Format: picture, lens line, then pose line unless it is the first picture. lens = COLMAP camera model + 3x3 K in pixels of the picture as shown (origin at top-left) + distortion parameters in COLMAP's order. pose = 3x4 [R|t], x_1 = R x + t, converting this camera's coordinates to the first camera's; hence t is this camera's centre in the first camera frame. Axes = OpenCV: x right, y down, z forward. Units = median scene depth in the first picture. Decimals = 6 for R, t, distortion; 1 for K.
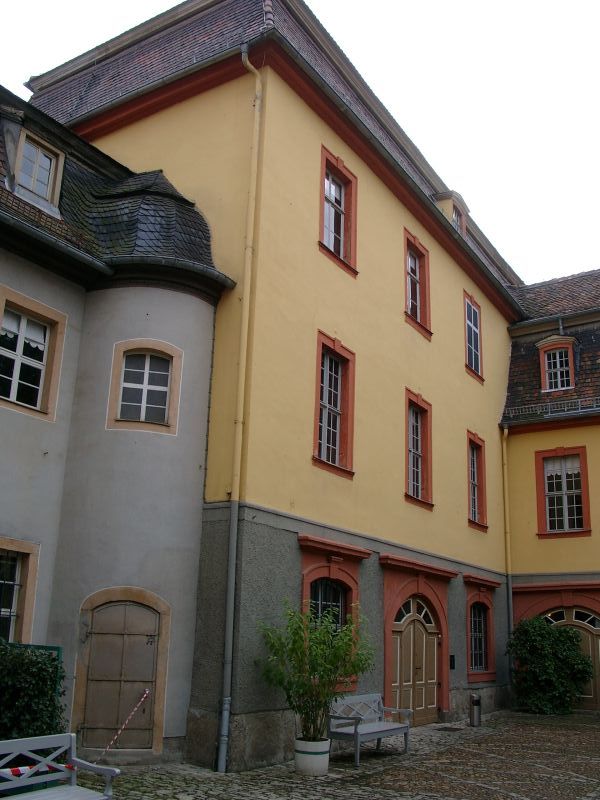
lens RADIAL K [[801.7, 0, 300.0], [0, 801.7, 400.0], [0, 0, 1]] dist [-0.071799, -0.001764]
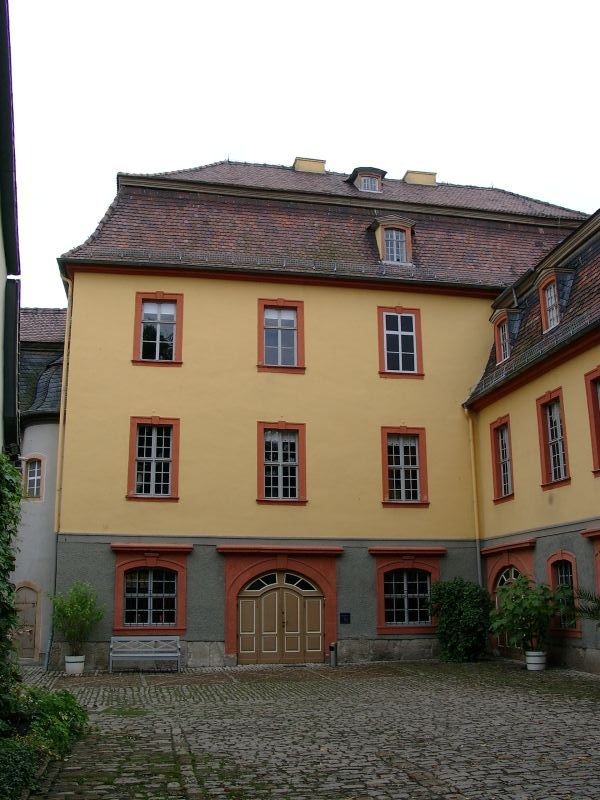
lens RADIAL K [[801.7, 0, 300.0], [0, 801.7, 400.0], [0, 0, 1]] dist [-0.071799, -0.001764]
pose [[0.677519, -0.210312, -0.704796, 1.565531], [0.231568, 0.970509, -0.066995, 0.074432], [0.698101, -0.117818, 0.706240, 0.095859]]
